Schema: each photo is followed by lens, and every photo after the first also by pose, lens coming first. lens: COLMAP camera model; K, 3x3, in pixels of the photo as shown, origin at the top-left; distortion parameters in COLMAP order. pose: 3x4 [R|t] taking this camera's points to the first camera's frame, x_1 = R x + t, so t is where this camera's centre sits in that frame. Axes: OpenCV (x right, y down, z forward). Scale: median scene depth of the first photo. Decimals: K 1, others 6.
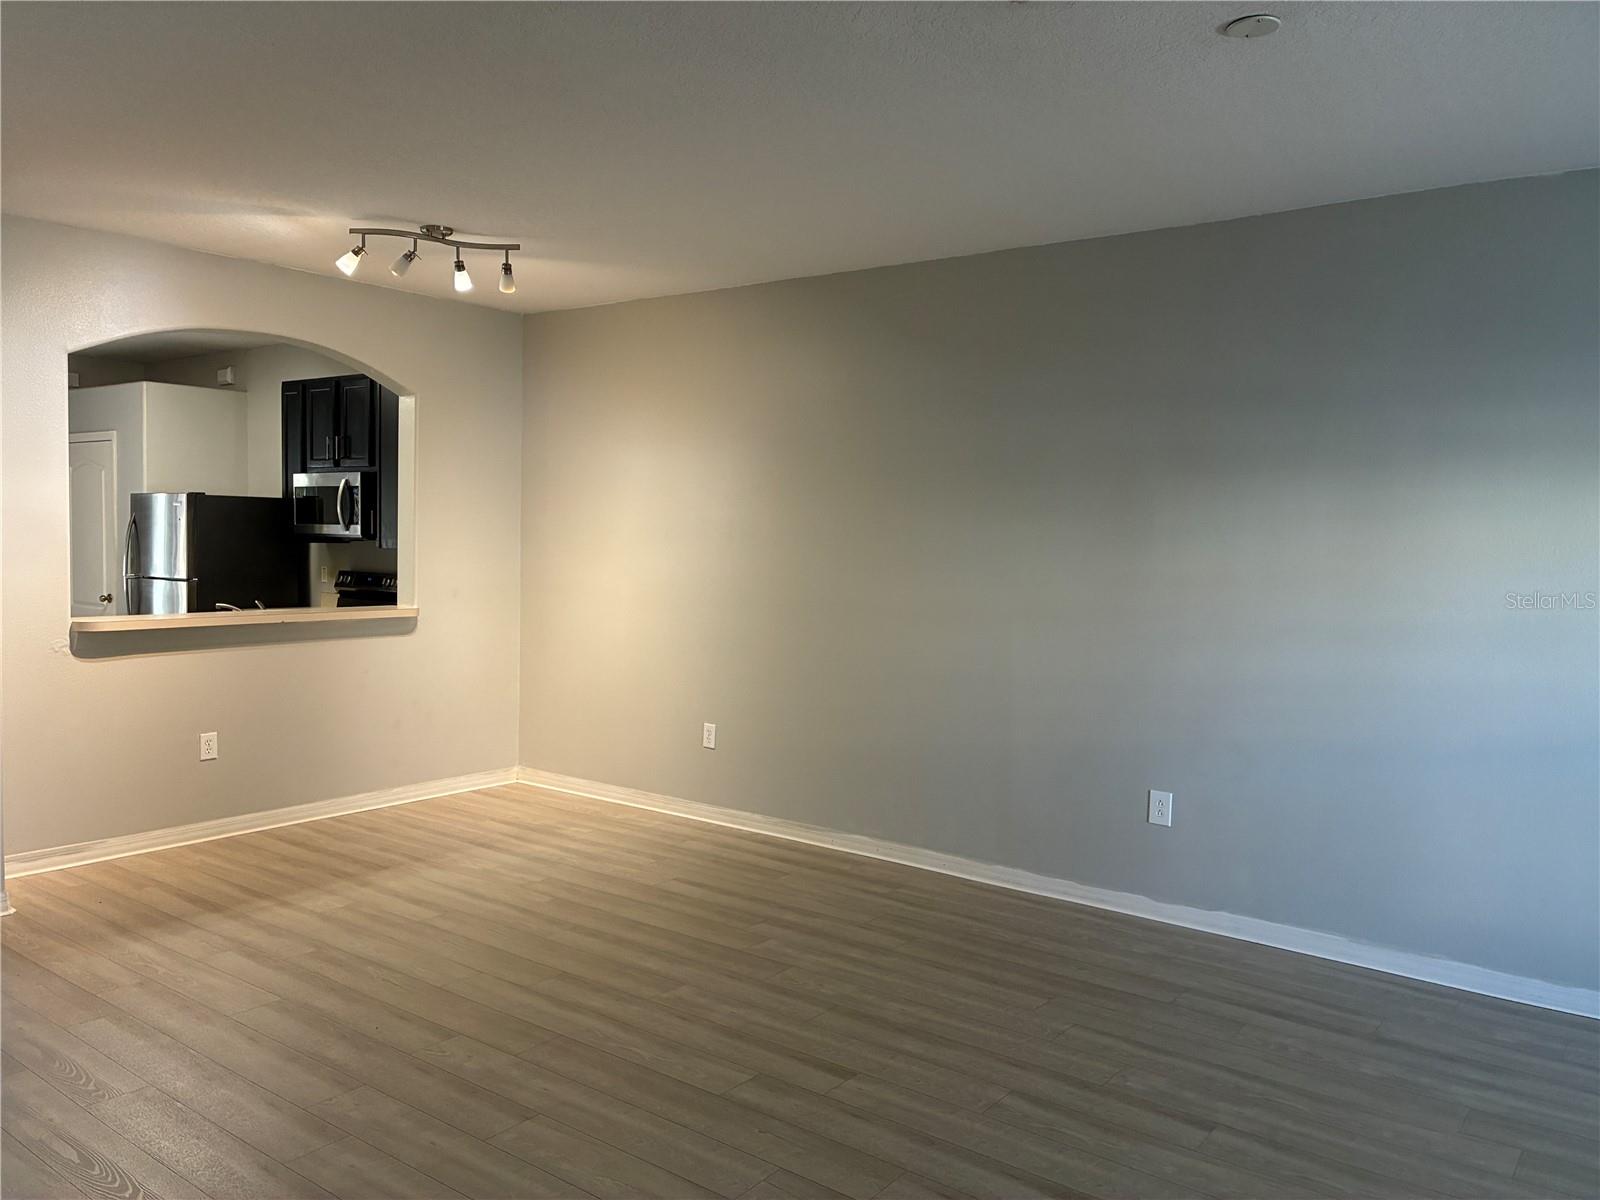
lens RADIAL K [[1193.1, 0, 801.9], [0, 1193.1, 602.5], [0, 0, 1]] dist [0.032024, -0.026847]
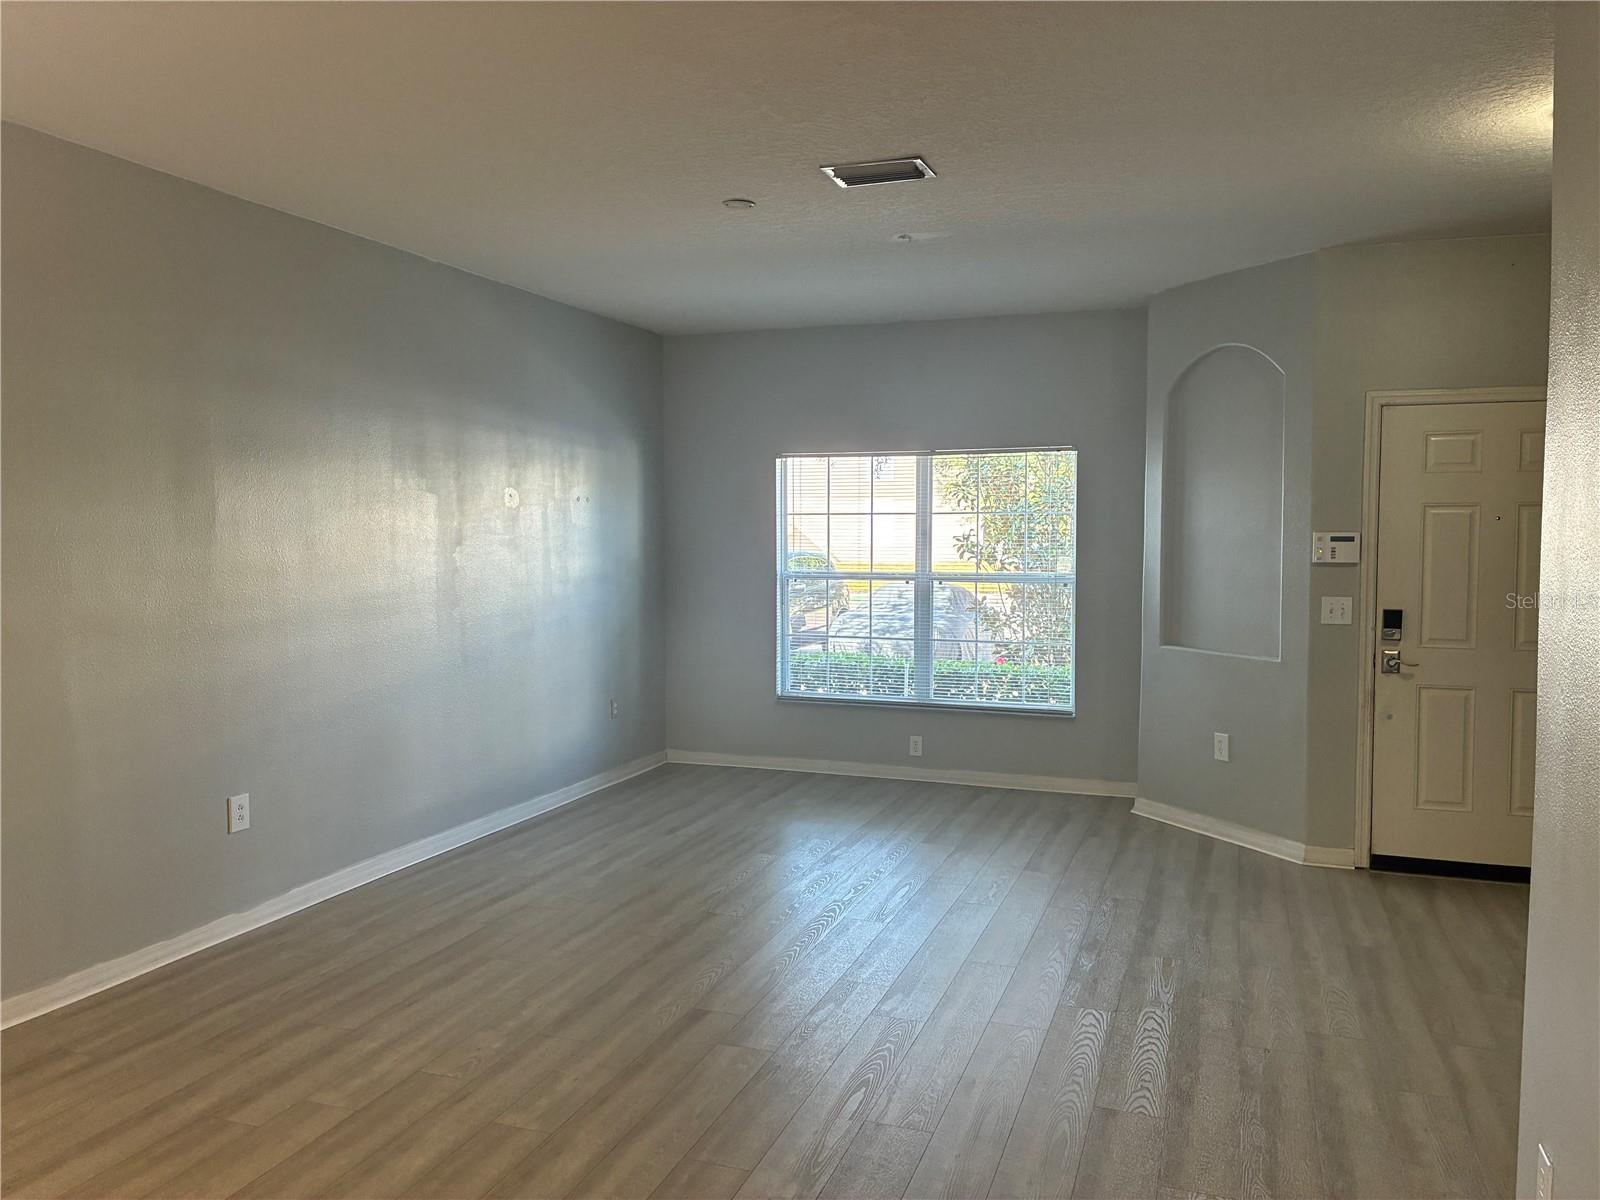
lens RADIAL K [[1193.1, 0, 800.5], [0, 1193.1, 600.2], [0, 0, 1]] dist [0.032024, -0.026847]
pose [[-0.287403, -0.076835, 0.954723, -0.603440], [0.054169, 0.993878, 0.096293, -0.051106], [-0.956277, 0.079391, -0.281481, 0.707361]]
